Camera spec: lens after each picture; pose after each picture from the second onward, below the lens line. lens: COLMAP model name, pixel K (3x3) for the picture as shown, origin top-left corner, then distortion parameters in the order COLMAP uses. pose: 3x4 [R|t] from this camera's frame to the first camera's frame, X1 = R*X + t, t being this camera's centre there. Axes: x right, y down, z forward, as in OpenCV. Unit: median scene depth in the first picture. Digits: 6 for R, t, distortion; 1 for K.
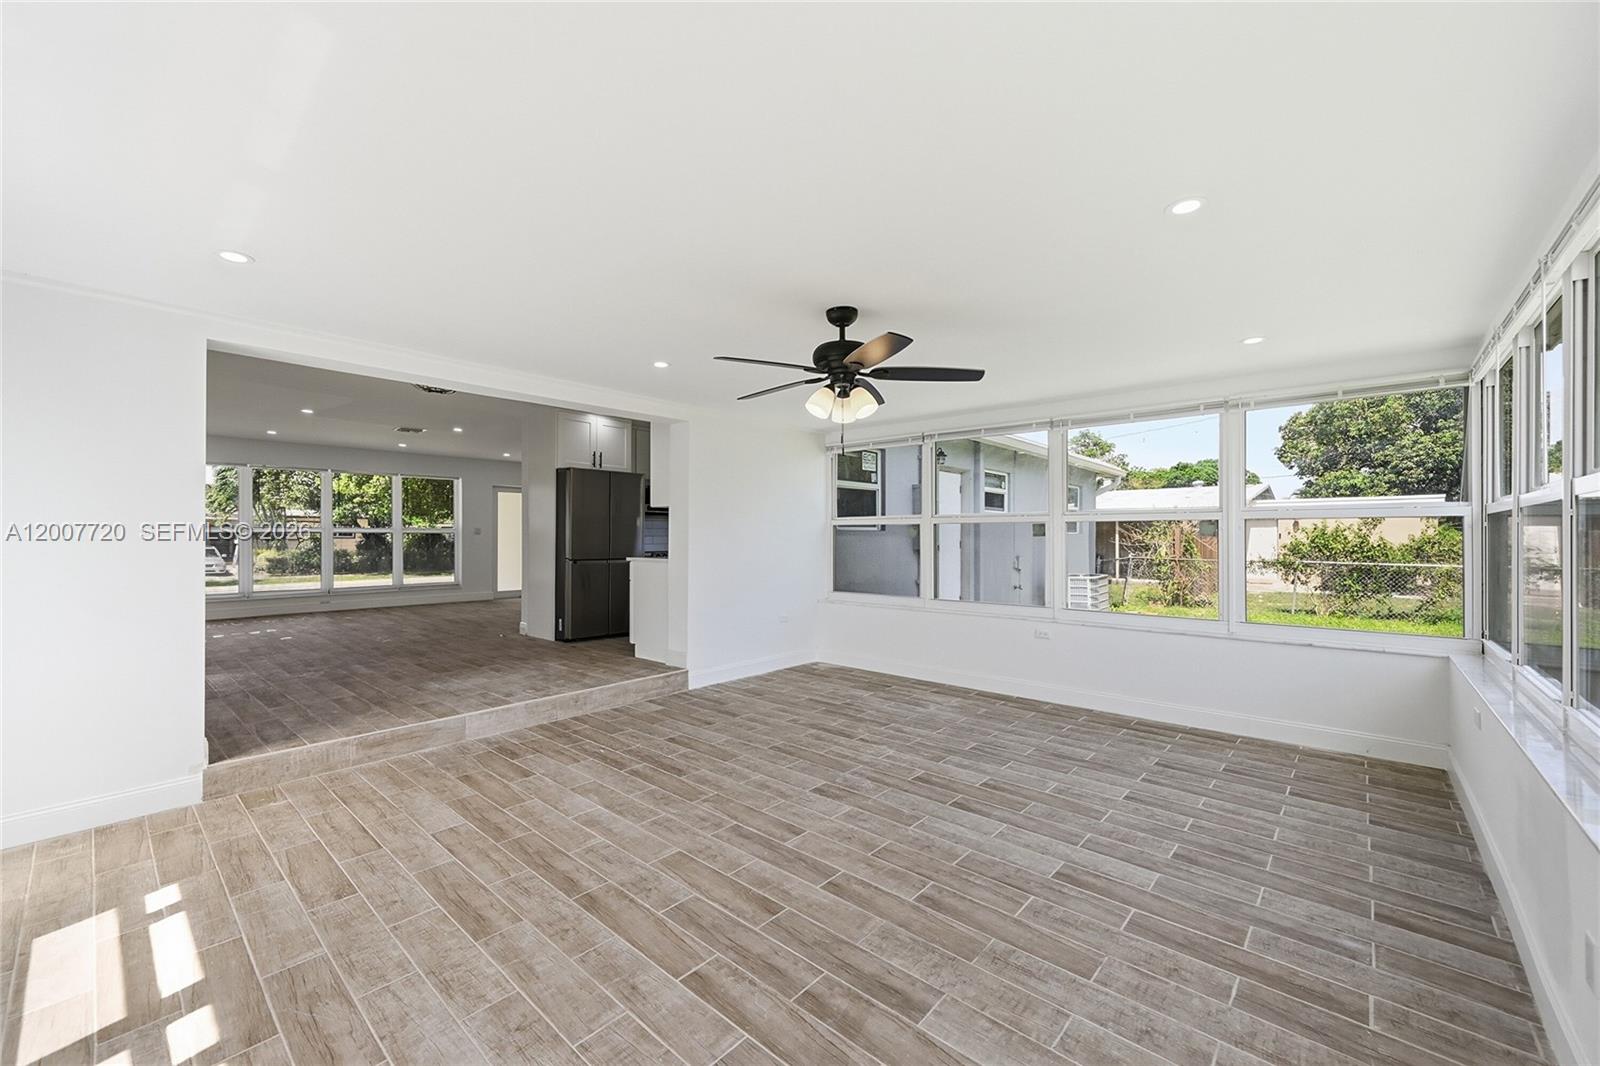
lens RADIAL K [[634.5, 0, 801.7], [0, 634.5, 531.3], [0, 0, 1]] dist [-0.002299, 0.001374]
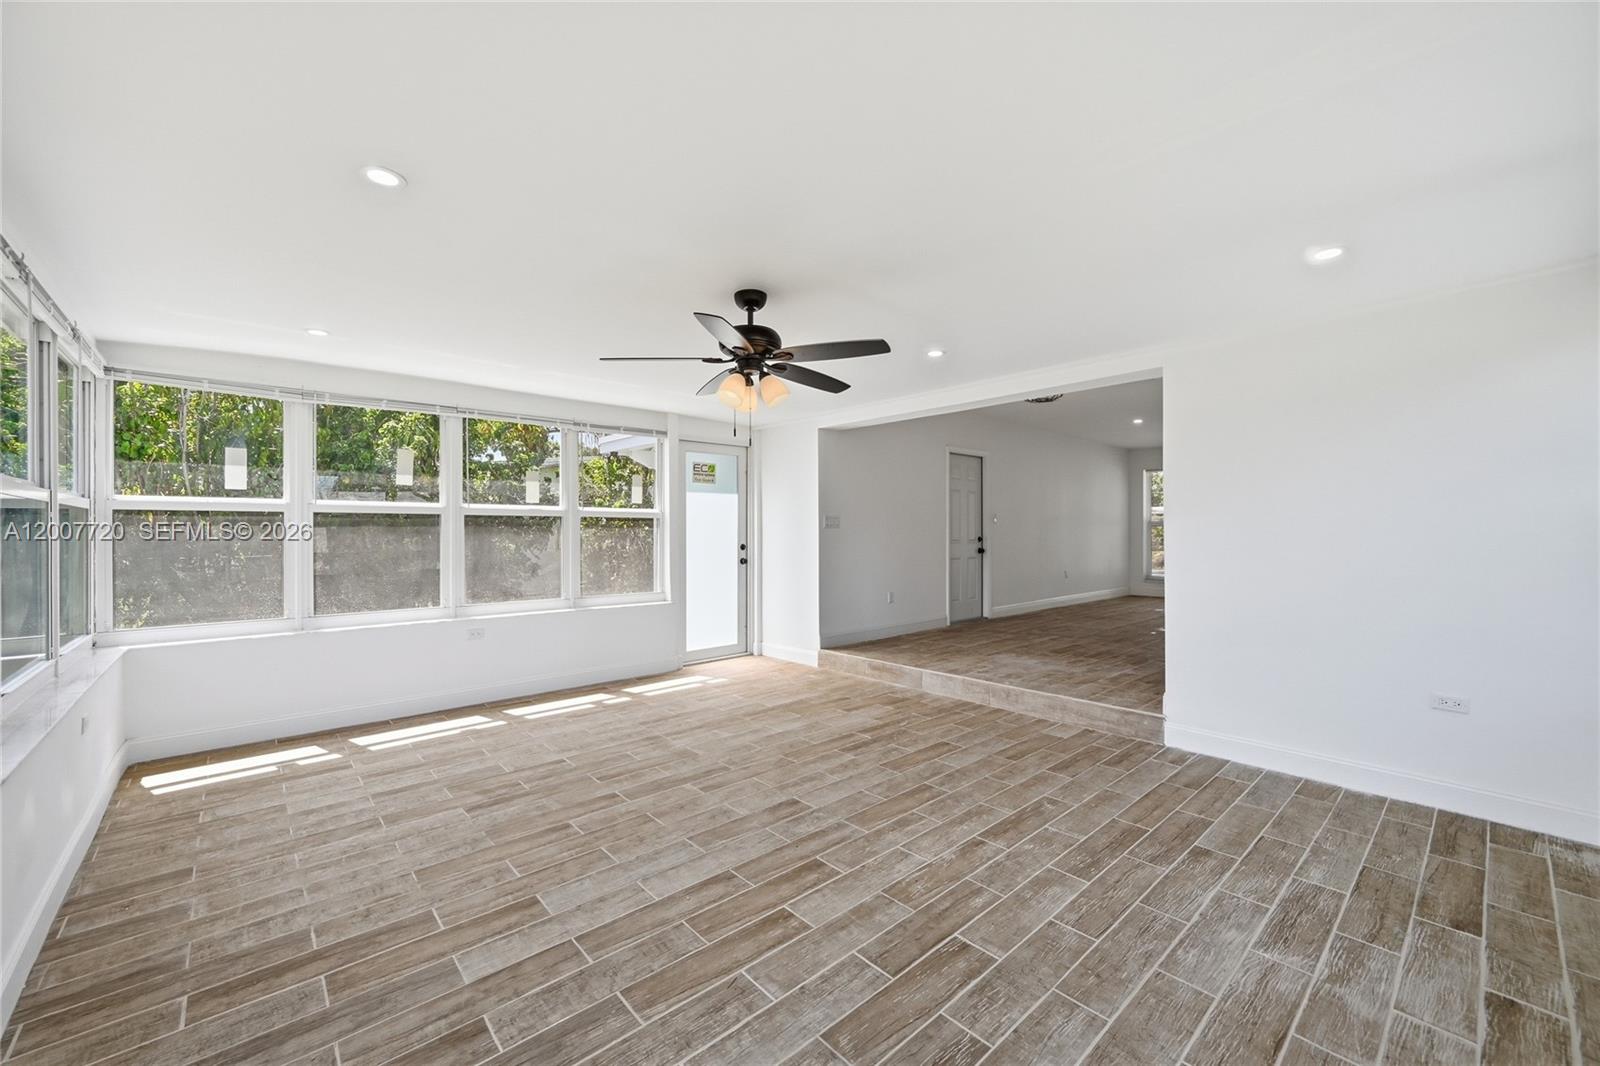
lens RADIAL K [[634.5, 0, 789.7], [0, 634.5, 520.2], [0, 0, 1]] dist [-0.002299, 0.001374]
pose [[-0.127389, -0.017127, -0.991705, 0.890372], [0.012789, 0.999739, -0.018908, 0.011399], [0.991770, -0.015092, -0.127136, 1.042231]]
